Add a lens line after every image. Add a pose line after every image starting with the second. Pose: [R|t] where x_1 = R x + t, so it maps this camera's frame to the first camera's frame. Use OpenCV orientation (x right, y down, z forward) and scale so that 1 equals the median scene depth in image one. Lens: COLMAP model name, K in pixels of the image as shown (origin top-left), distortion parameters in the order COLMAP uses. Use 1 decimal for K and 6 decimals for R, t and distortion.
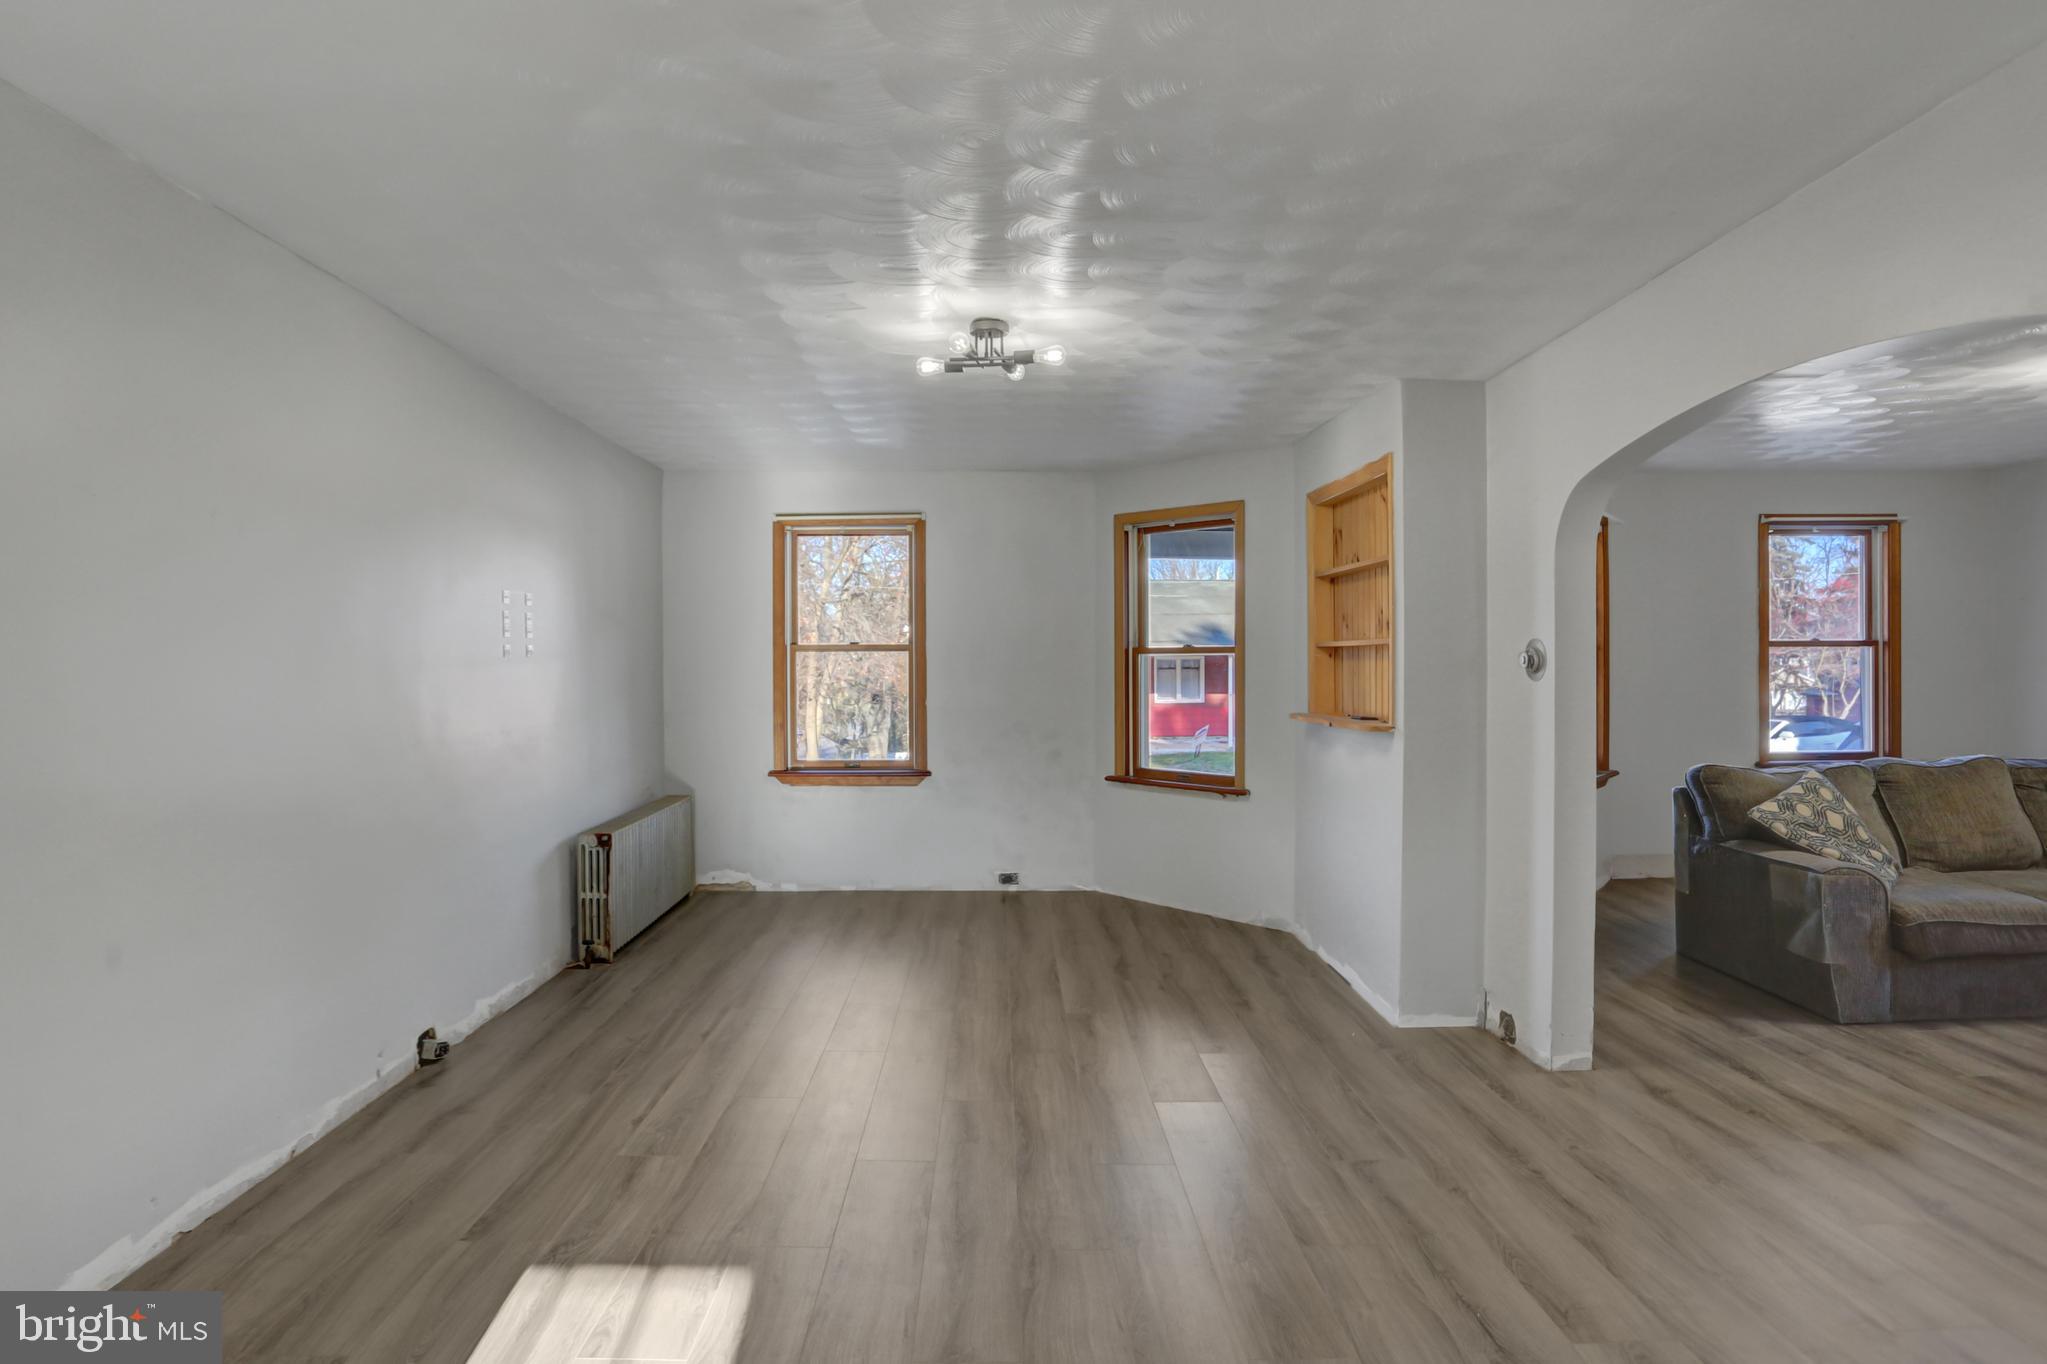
lens RADIAL K [[1093.7, 0, 1014.2], [0, 1093.7, 674.2], [0, 0, 1]] dist [-0.073498, 0.039380]
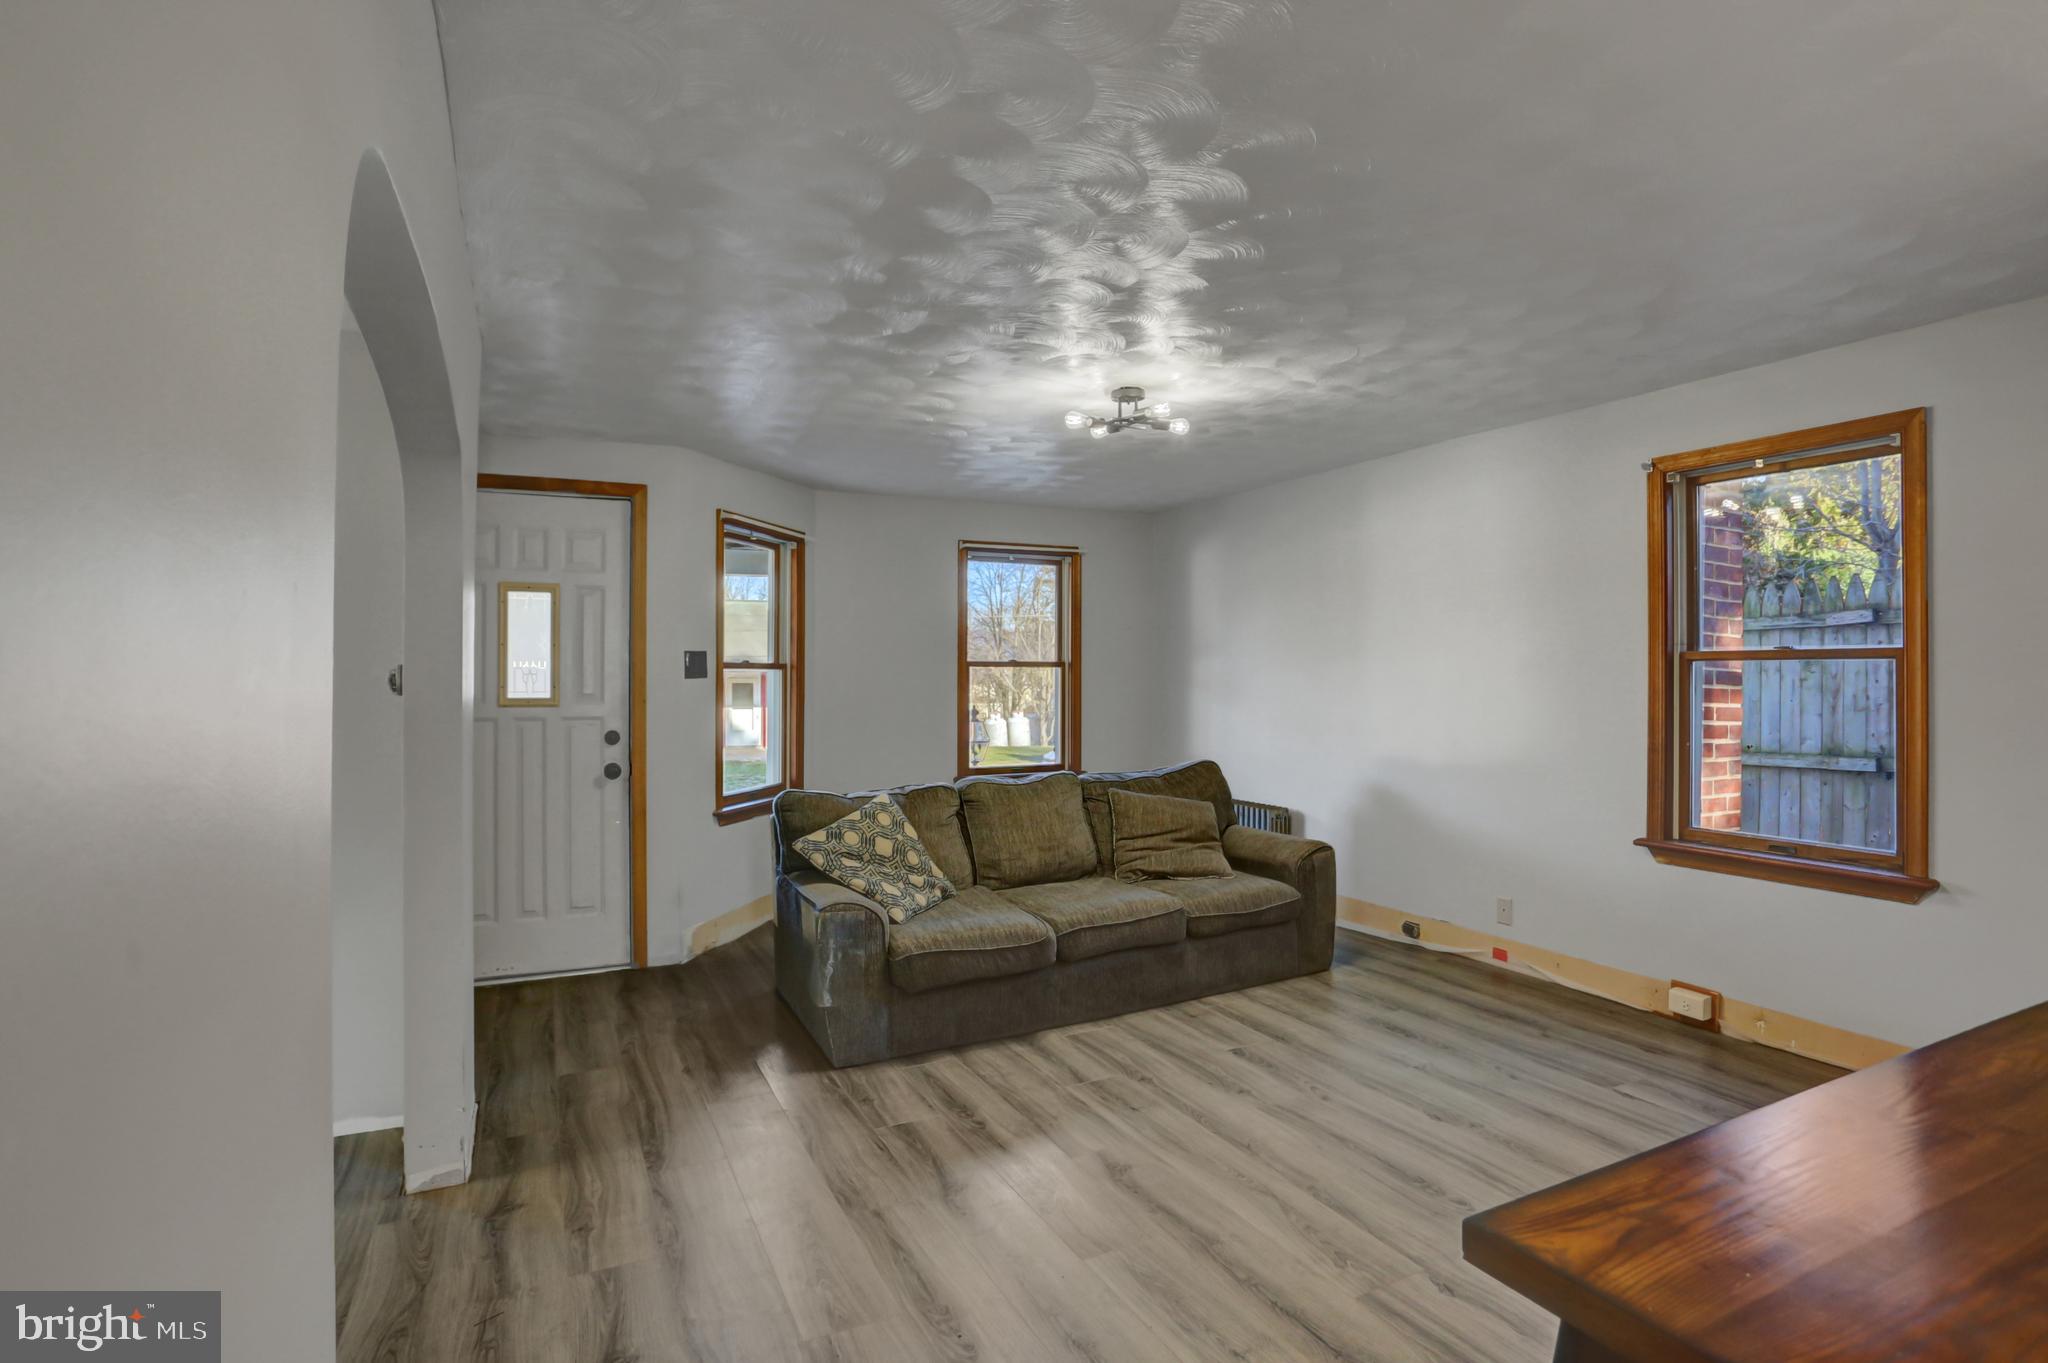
lens RADIAL K [[998.8, 0, 1012.4], [0, 998.8, 674.4], [0, 0, 1]] dist [-0.089319, 0.049754]
pose [[0.909997, 0.005854, 0.414574, 0.491008], [-0.001084, 0.999931, -0.011739, -0.009377], [-0.414614, 0.010233, 0.909940, 0.118026]]
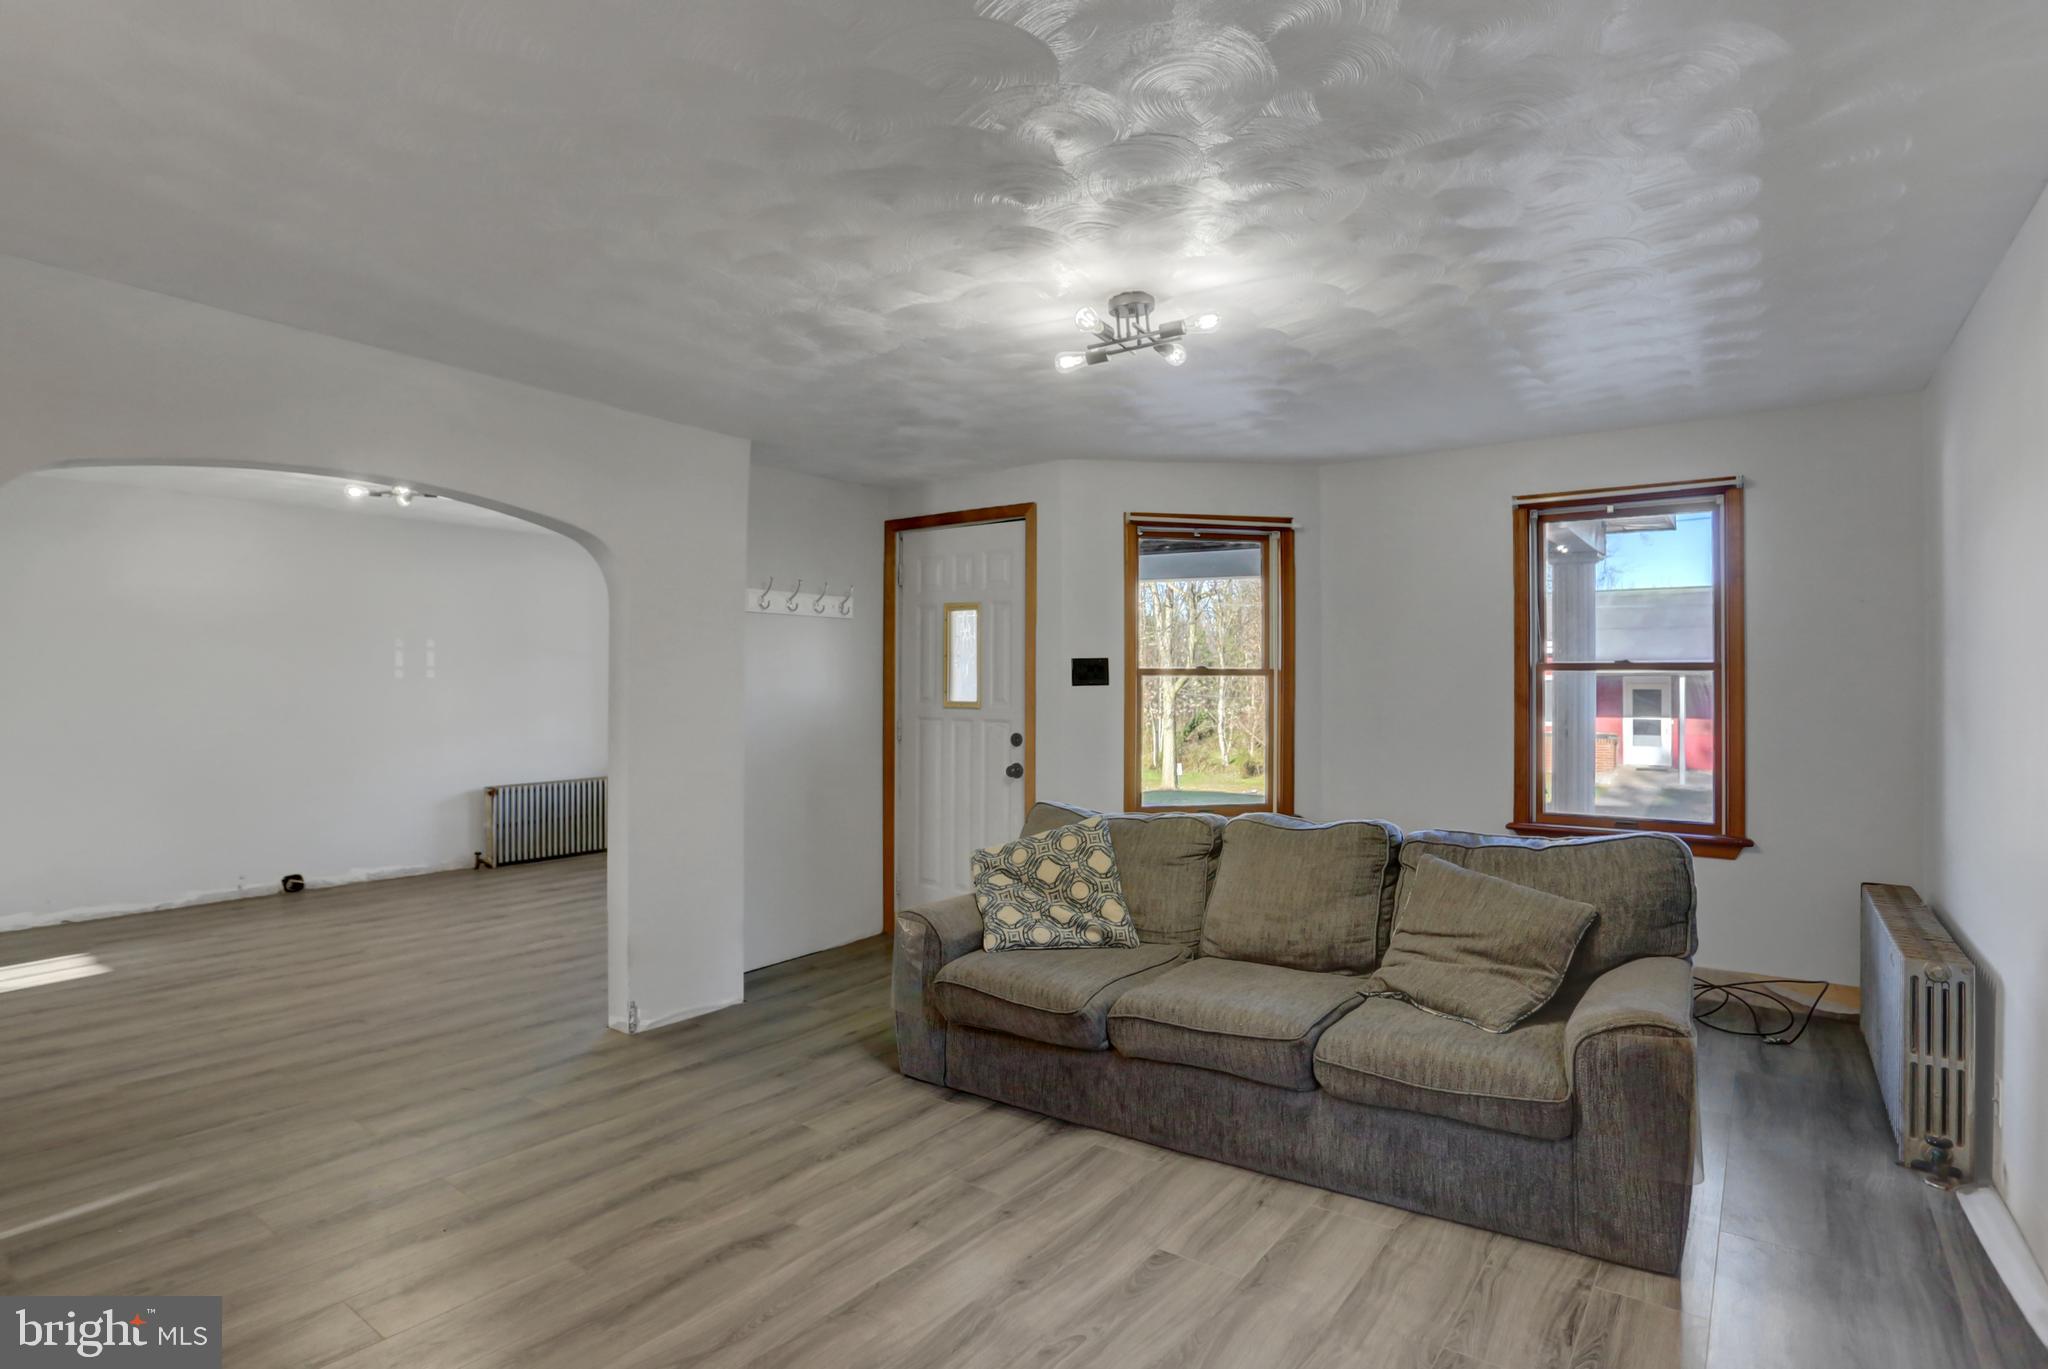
lens RADIAL K [[1048.5, 0, 1015.9], [0, 1048.5, 672.6], [0, 0, 1]] dist [-0.074236, 0.031791]
pose [[0.787718, 0.002696, -0.616030, 1.260376], [-0.011061, 0.999891, -0.009767, -0.019406], [0.615937, 0.014508, 0.787662, 0.285066]]
